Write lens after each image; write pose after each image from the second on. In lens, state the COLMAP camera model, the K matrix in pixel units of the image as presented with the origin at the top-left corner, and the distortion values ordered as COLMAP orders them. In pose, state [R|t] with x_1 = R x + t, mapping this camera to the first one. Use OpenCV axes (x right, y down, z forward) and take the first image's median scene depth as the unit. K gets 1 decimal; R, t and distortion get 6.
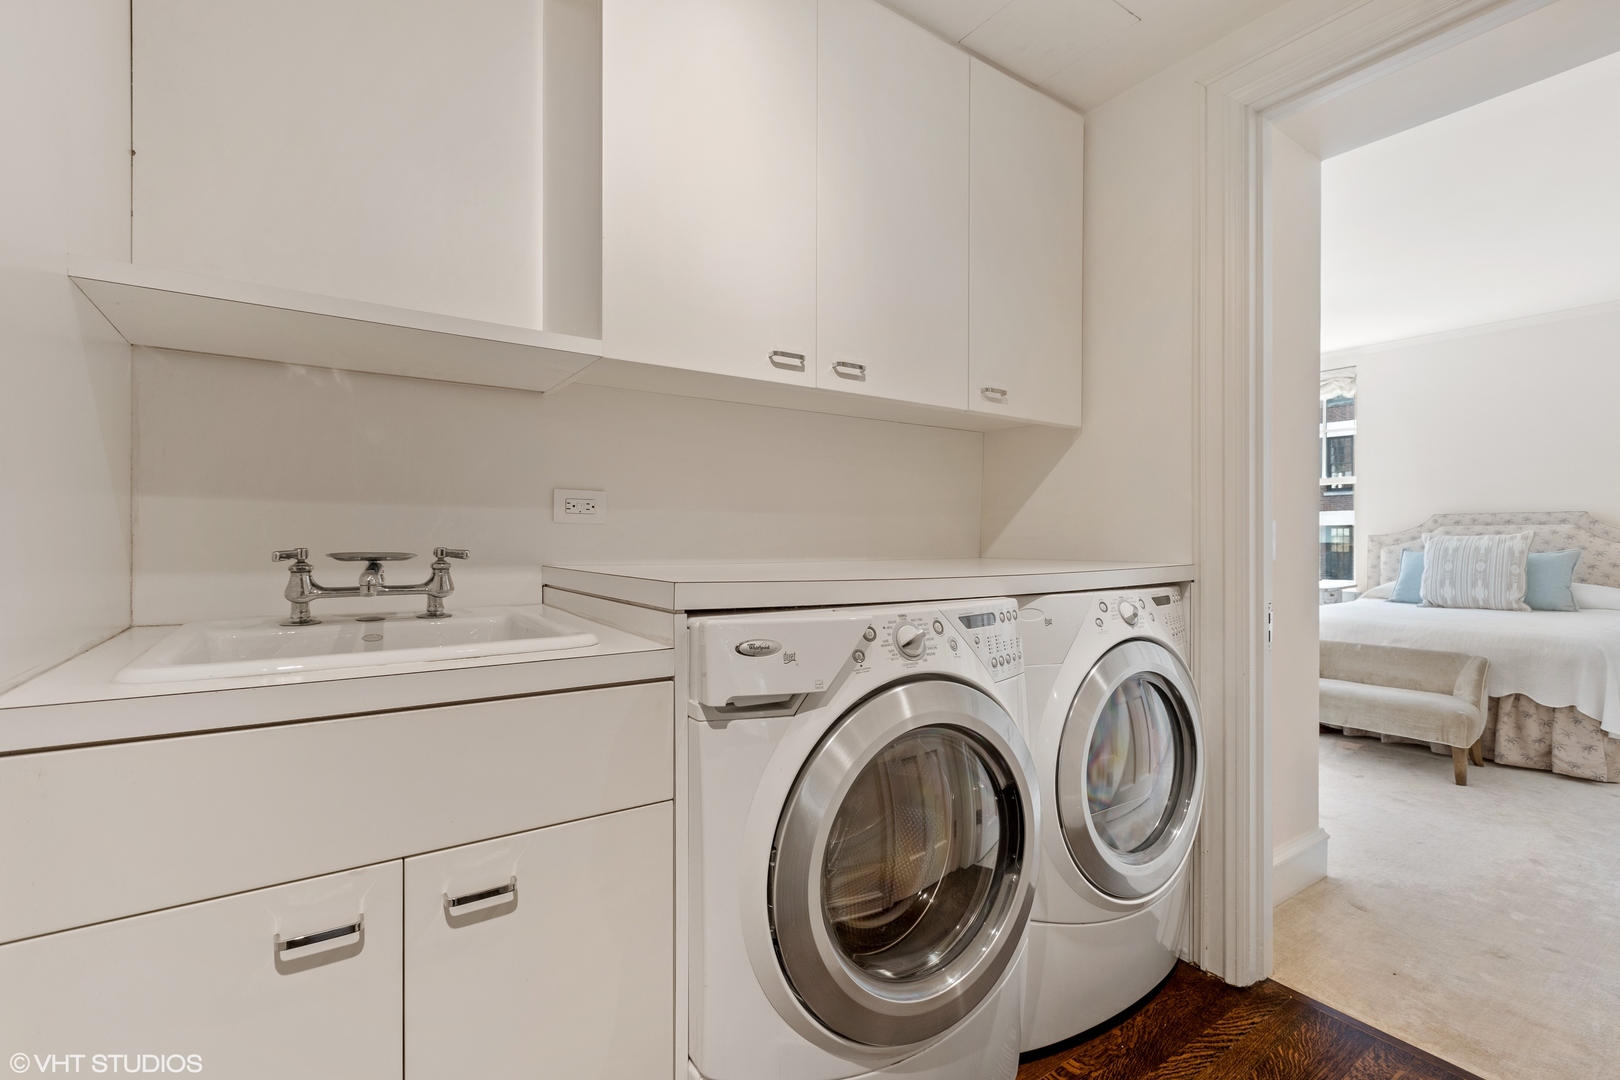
lens RADIAL K [[729.3, 0, 810.0], [0, 729.3, 540.0], [0, 0, 1]] dist [-0.002601, -0.000889]
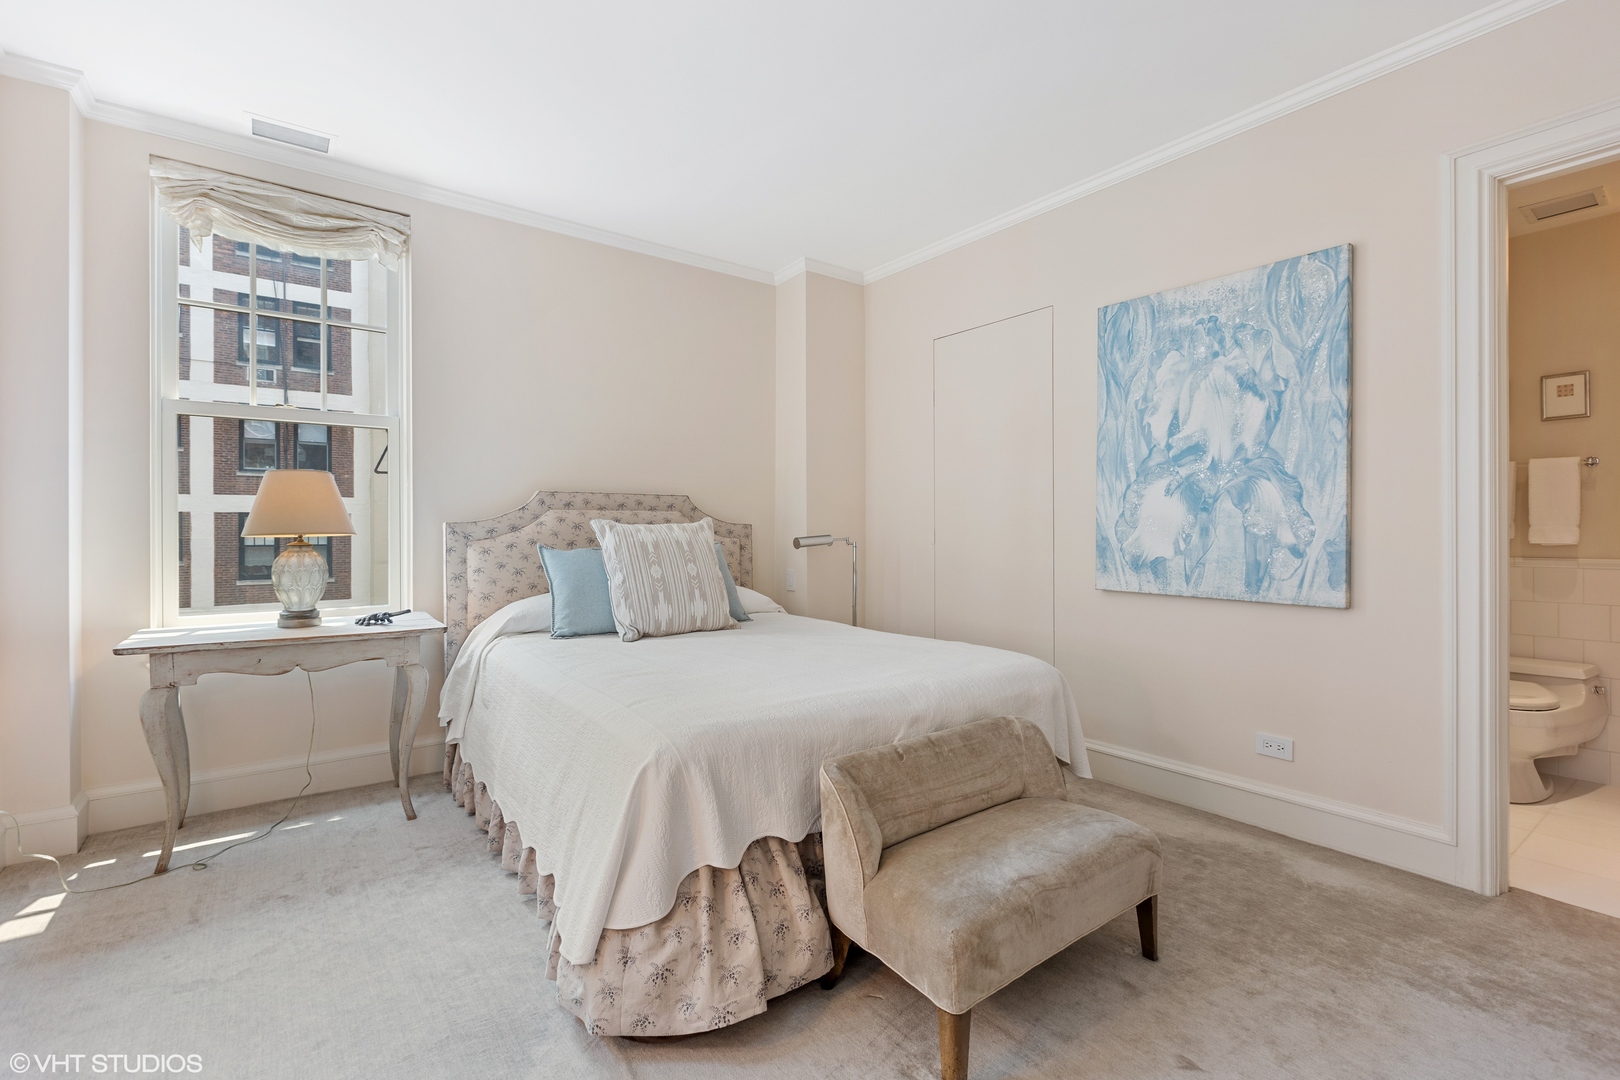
lens RADIAL K [[729.3, 0, 810.0], [0, 729.3, 540.0], [0, 0, 1]] dist [-0.002601, -0.000889]
pose [[-0.042410, -0.018470, 0.998930, 0.206321], [0.001239, 0.999827, 0.018539, -0.003698], [-0.999100, 0.002024, -0.042380, 0.814642]]
